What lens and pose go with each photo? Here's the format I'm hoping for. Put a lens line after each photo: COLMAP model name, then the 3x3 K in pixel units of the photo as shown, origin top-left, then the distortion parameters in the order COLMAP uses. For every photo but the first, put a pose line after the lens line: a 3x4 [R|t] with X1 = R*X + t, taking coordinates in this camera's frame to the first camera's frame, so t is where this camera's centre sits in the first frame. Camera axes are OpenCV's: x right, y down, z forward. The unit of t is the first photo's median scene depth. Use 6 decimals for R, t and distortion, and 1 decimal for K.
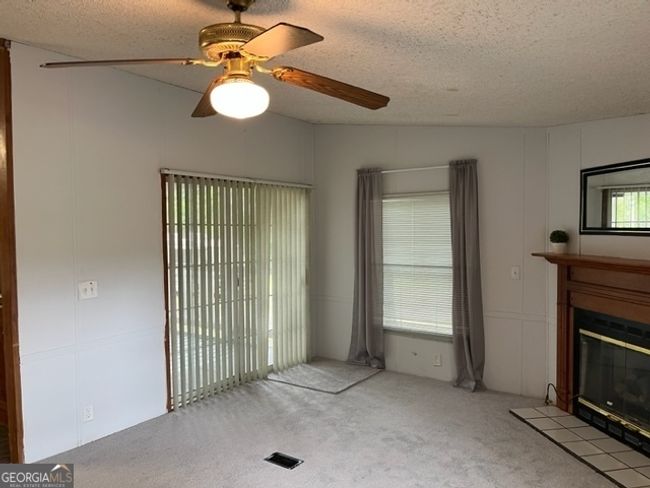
lens RADIAL K [[501.4, 0, 325.0], [0, 501.4, 244.0], [0, 0, 1]] dist [0.004573, 0.000648]
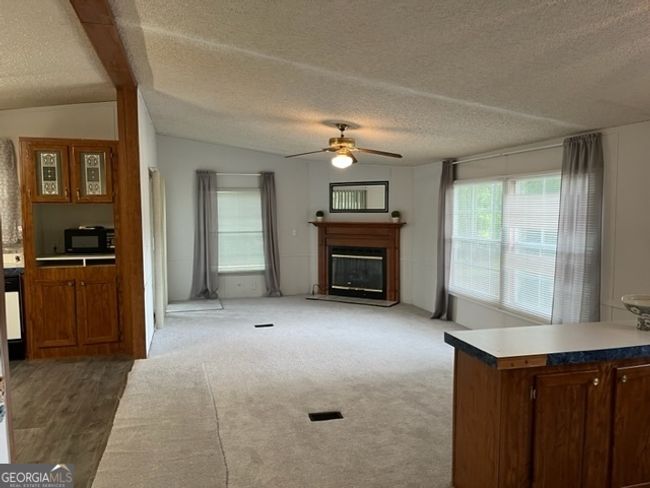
lens RADIAL K [[501.4, 0, 325.0], [0, 501.4, 244.0], [0, 0, 1]] dist [0.004573, 0.000648]
pose [[0.570995, -0.053336, 0.819219, -1.088536], [0.026379, 0.998564, 0.046626, 0.013228], [-0.820530, -0.005013, 0.571582, -0.199585]]
